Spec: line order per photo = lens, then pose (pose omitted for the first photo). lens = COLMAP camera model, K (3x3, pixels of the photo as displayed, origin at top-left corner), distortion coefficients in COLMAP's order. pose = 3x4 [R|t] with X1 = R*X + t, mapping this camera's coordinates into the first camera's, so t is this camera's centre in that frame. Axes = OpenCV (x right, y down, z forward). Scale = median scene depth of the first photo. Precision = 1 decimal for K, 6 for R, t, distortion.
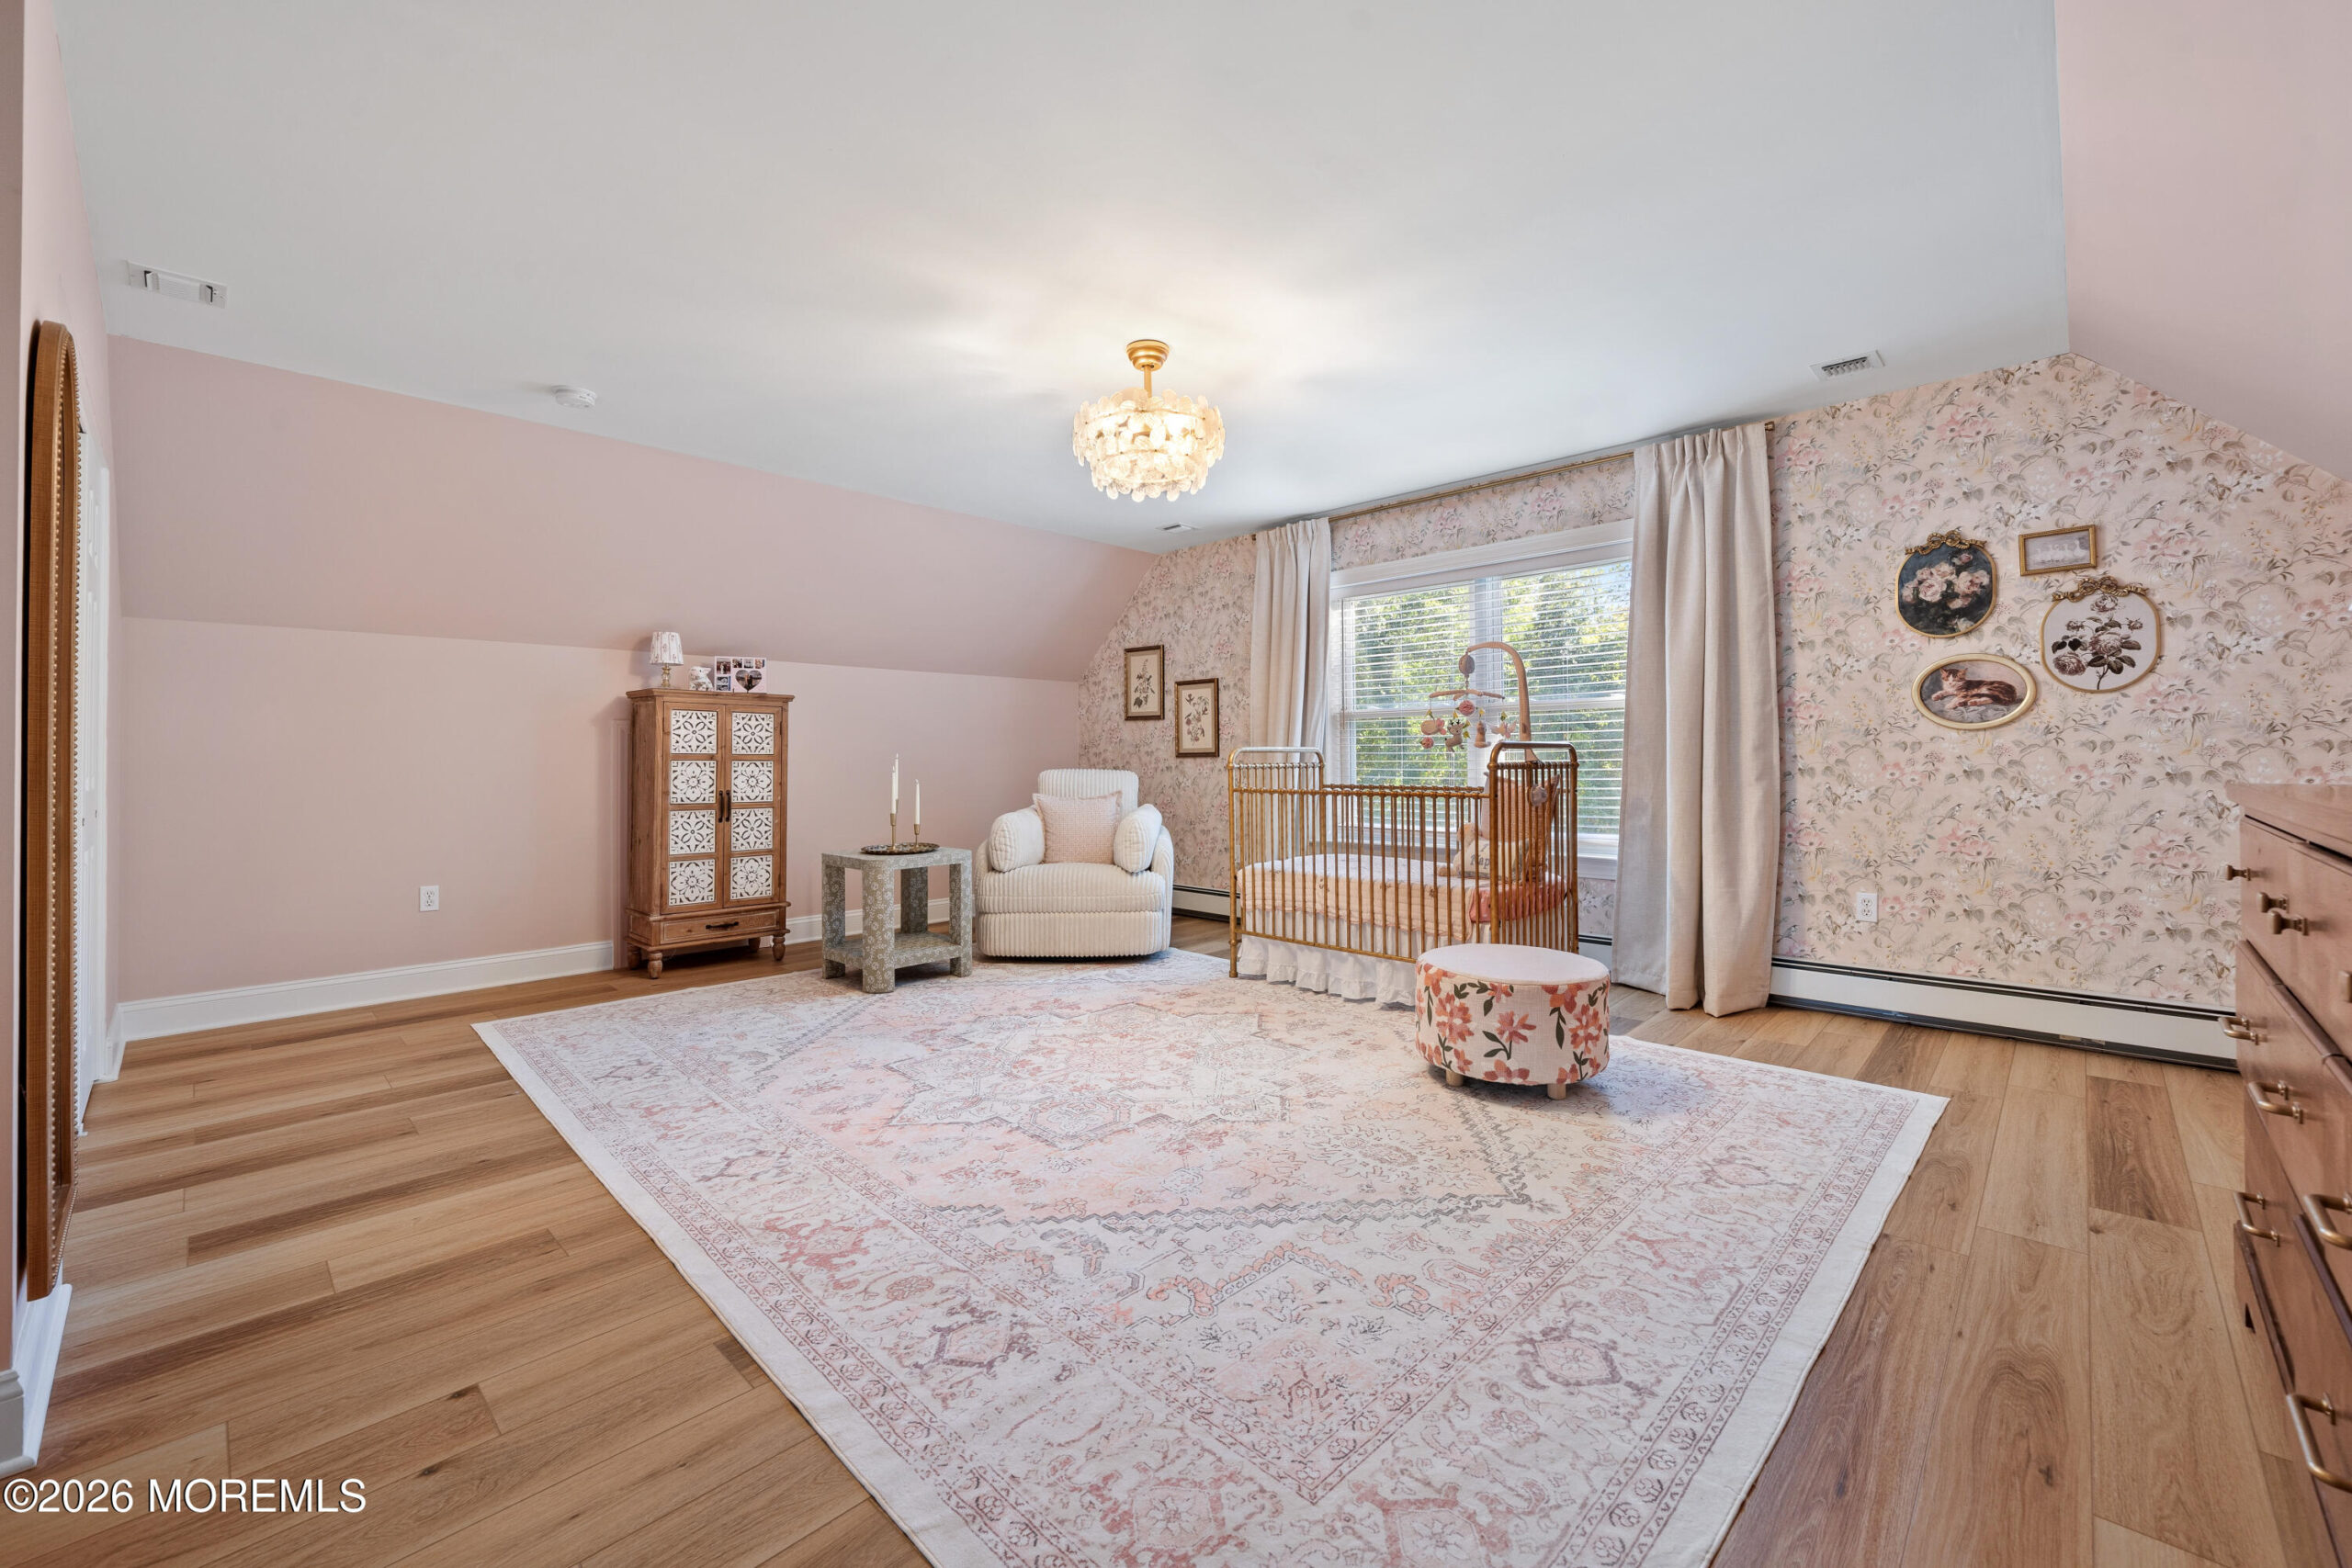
lens RADIAL K [[942.9, 0, 1172.7], [0, 942.9, 748.6], [0, 0, 1]] dist [-0.000913, 0.000315]
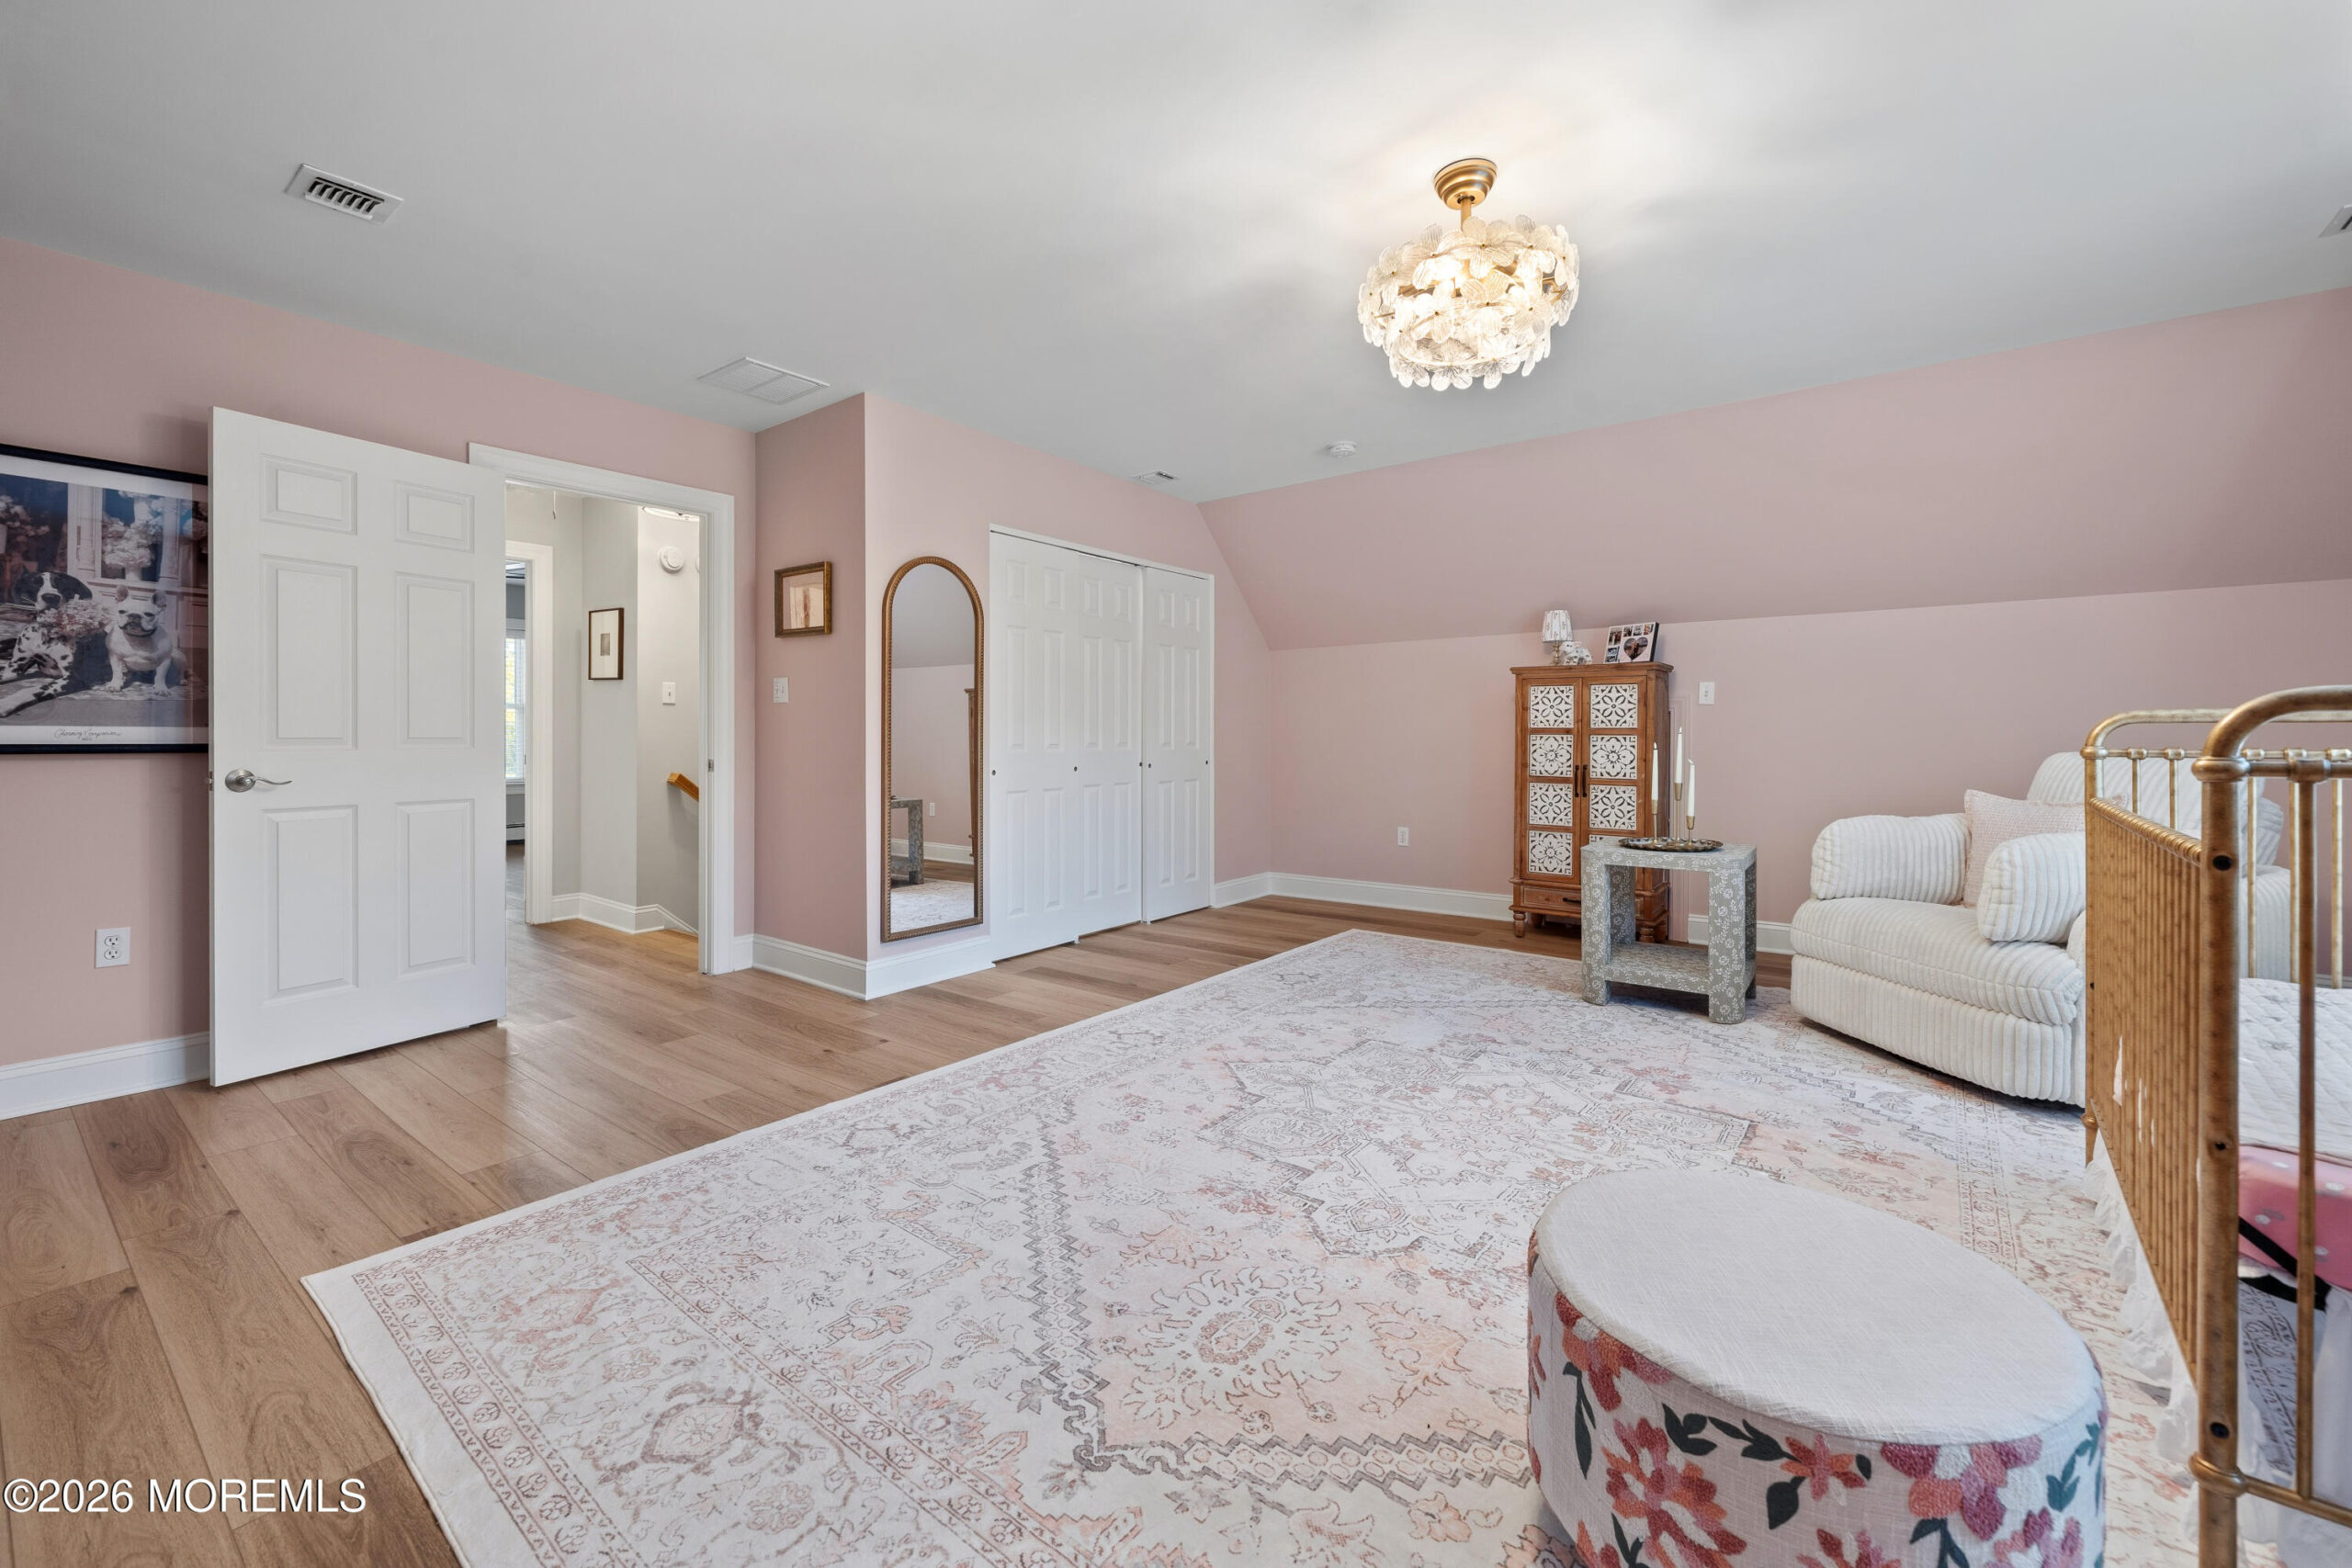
lens RADIAL K [[942.9, 0, 1162.4], [0, 942.9, 734.6], [0, 0, 1]] dist [-0.000913, 0.000315]
pose [[0.113999, 0.005030, -0.993468, 0.665619], [0.013897, 0.999881, 0.006658, -0.000151], [0.993384, -0.014566, 0.113915, 0.663197]]
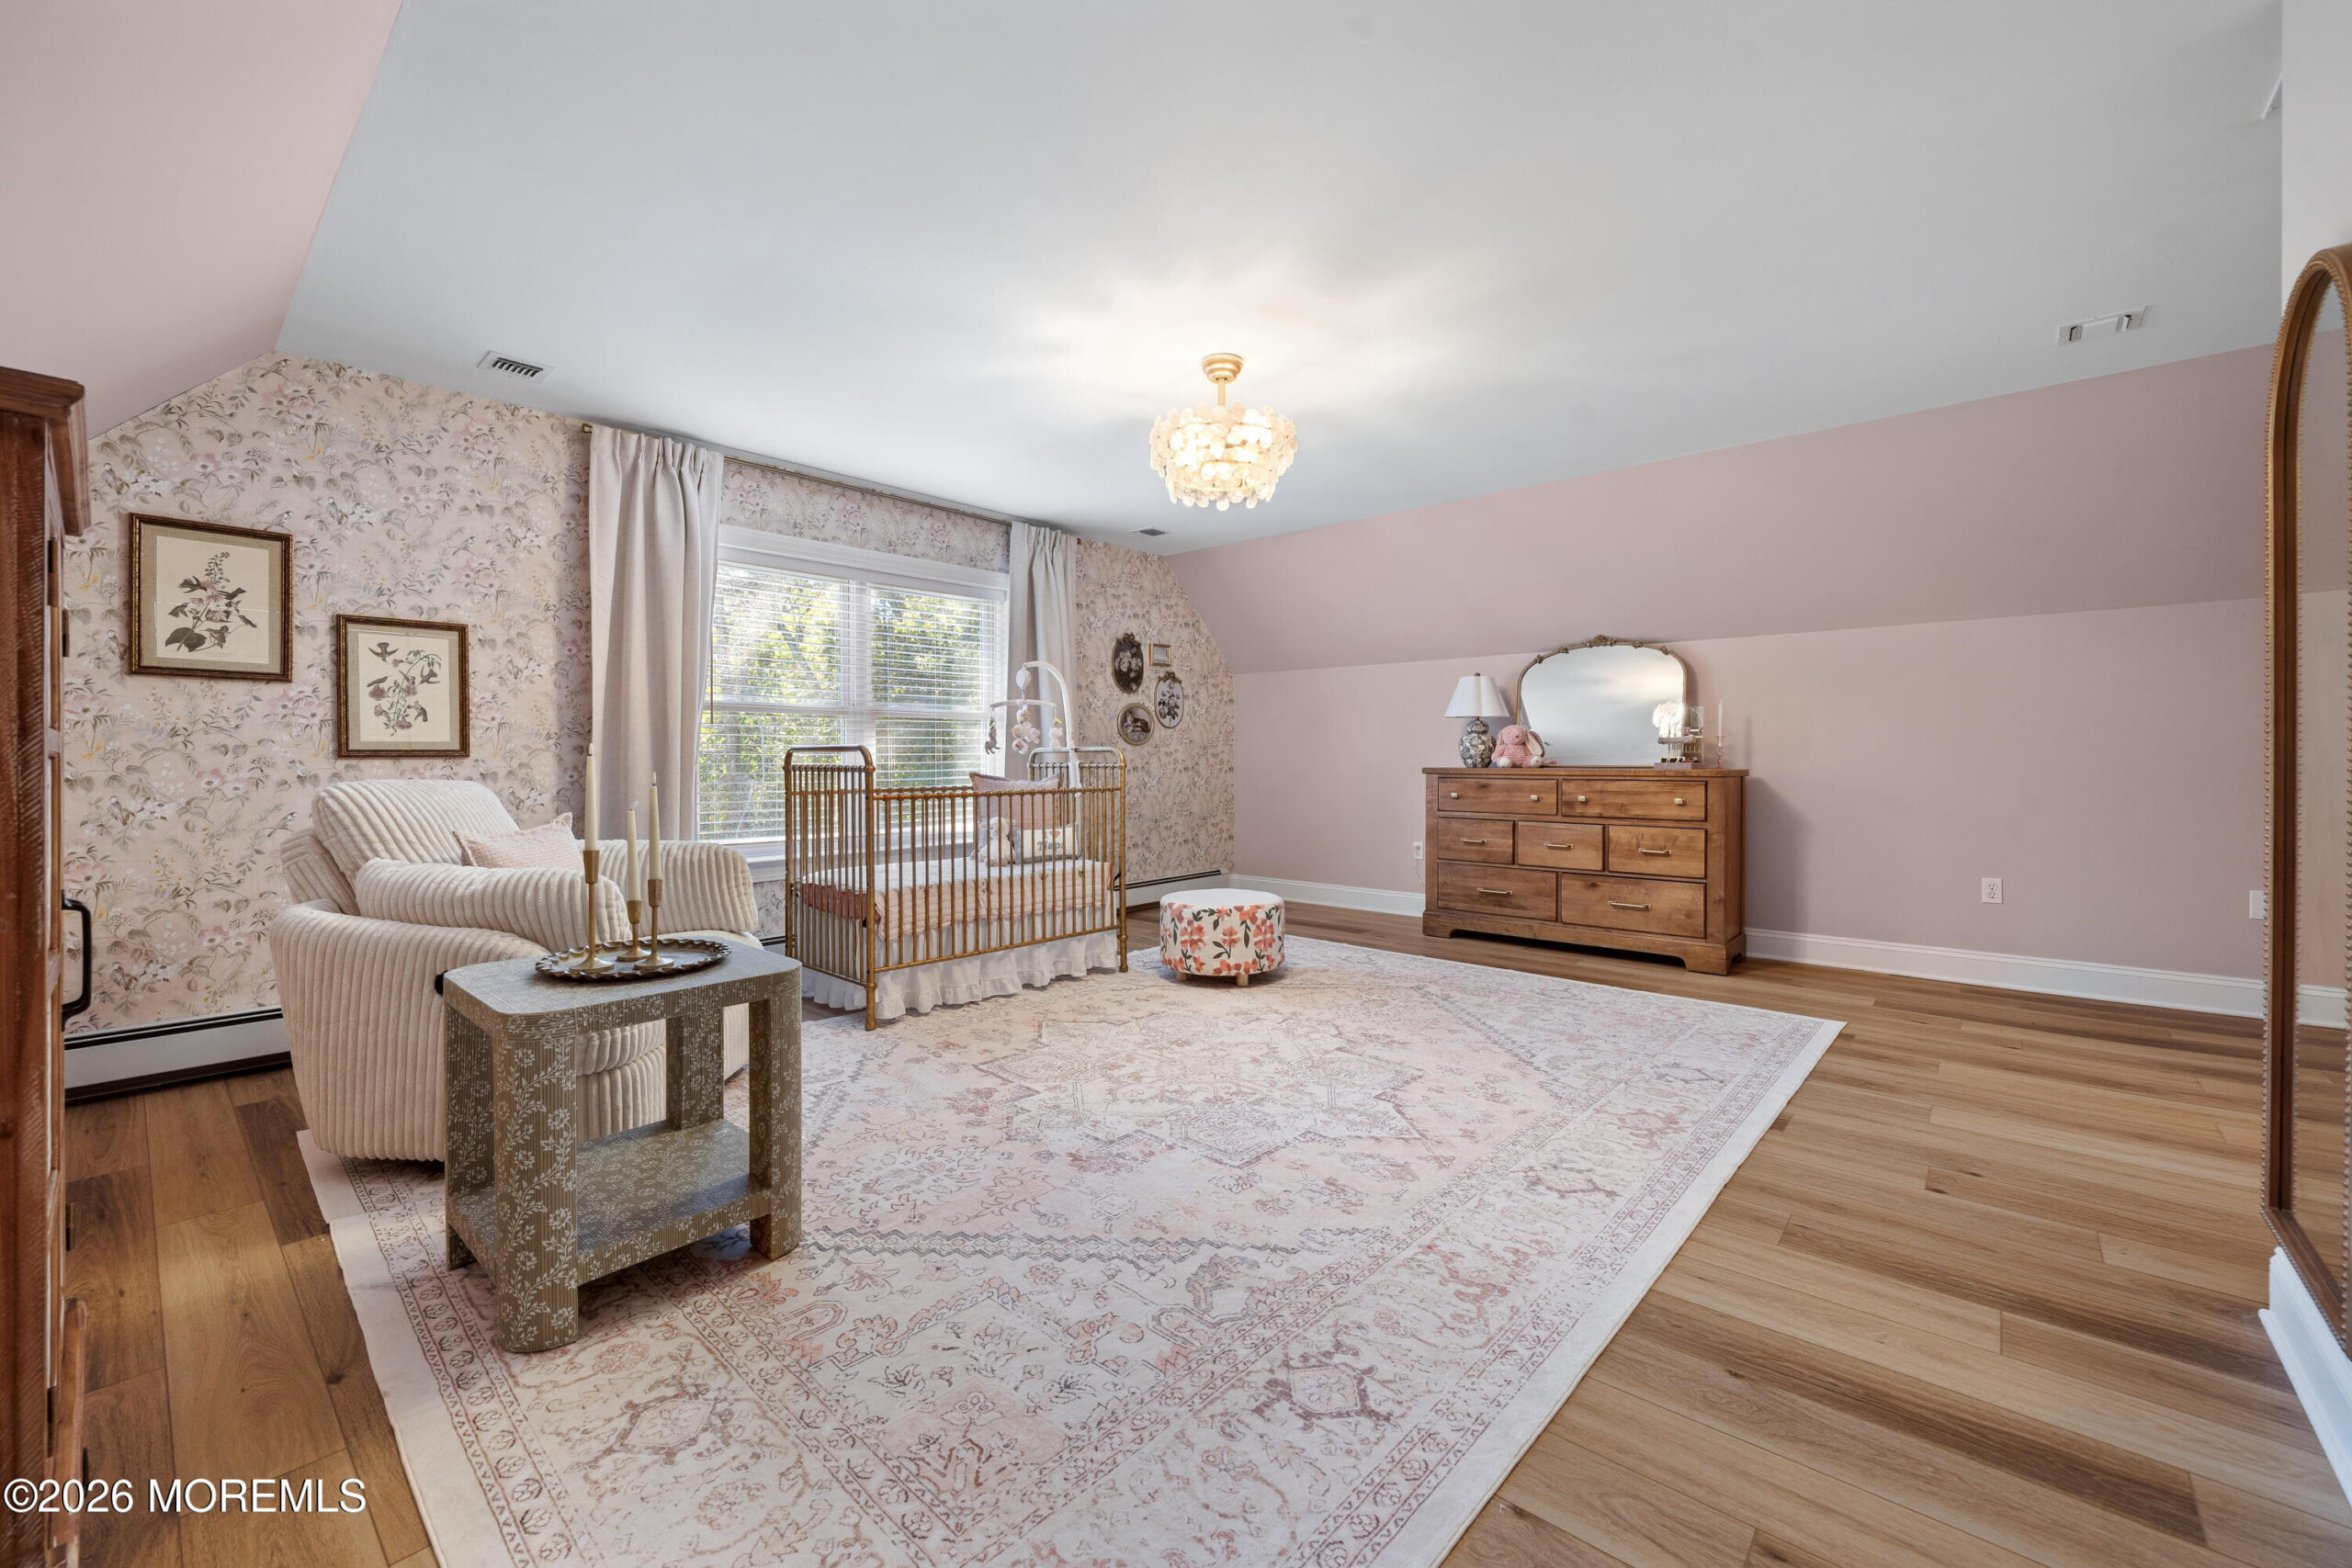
lens RADIAL K [[942.9, 0, 1151.5], [0, 942.9, 767.8], [0, 0, 1]] dist [-0.000913, 0.000315]
pose [[-0.033176, -0.005353, 0.999435, -1.038039], [-0.009071, 0.999946, 0.005055, 0.015792], [-0.999408, -0.008898, -0.033223, 1.086497]]
